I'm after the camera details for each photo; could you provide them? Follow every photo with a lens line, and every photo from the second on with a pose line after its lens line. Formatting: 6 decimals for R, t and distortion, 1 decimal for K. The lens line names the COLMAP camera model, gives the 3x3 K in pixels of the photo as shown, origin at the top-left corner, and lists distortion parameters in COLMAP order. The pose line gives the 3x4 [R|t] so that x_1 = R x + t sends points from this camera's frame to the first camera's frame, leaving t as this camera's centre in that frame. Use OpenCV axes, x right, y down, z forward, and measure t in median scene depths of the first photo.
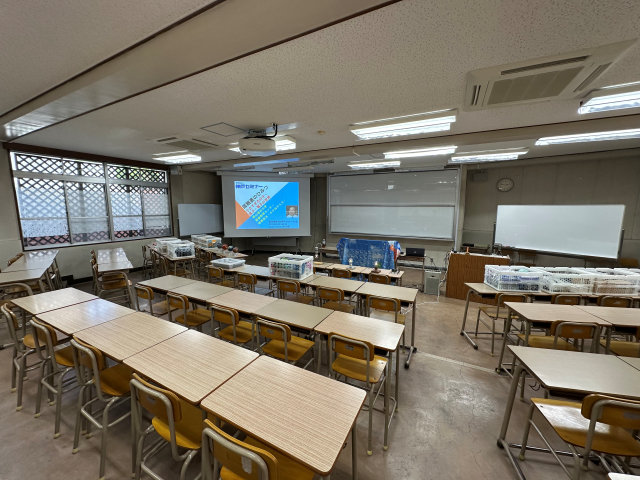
lens RADIAL K [[256.0, 0, 321.8], [0, 256.0, 240.4], [0, 0, 1]] dist [-0.000527, -0.000194]
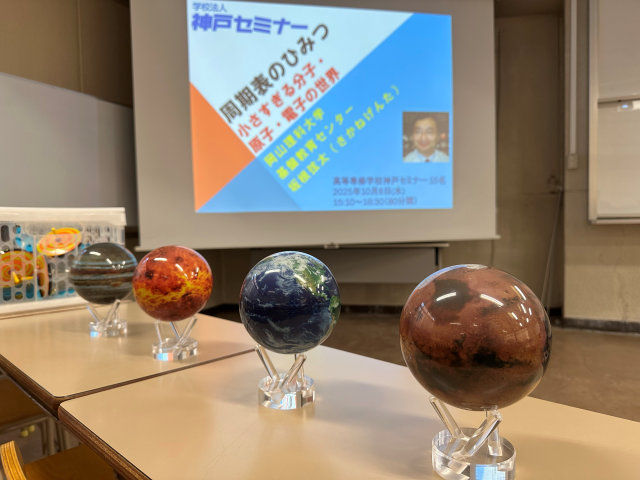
lens RADIAL K [[456.9, 0, 320.0], [0, 456.9, 240.0], [0, 0, 1]] dist [0.205600, -0.483517]
pose [[0.999467, -0.025934, 0.019847, -0.323860], [0.027548, 0.995923, -0.085899, 0.024870], [-0.017539, 0.086400, 0.996106, 0.828187]]
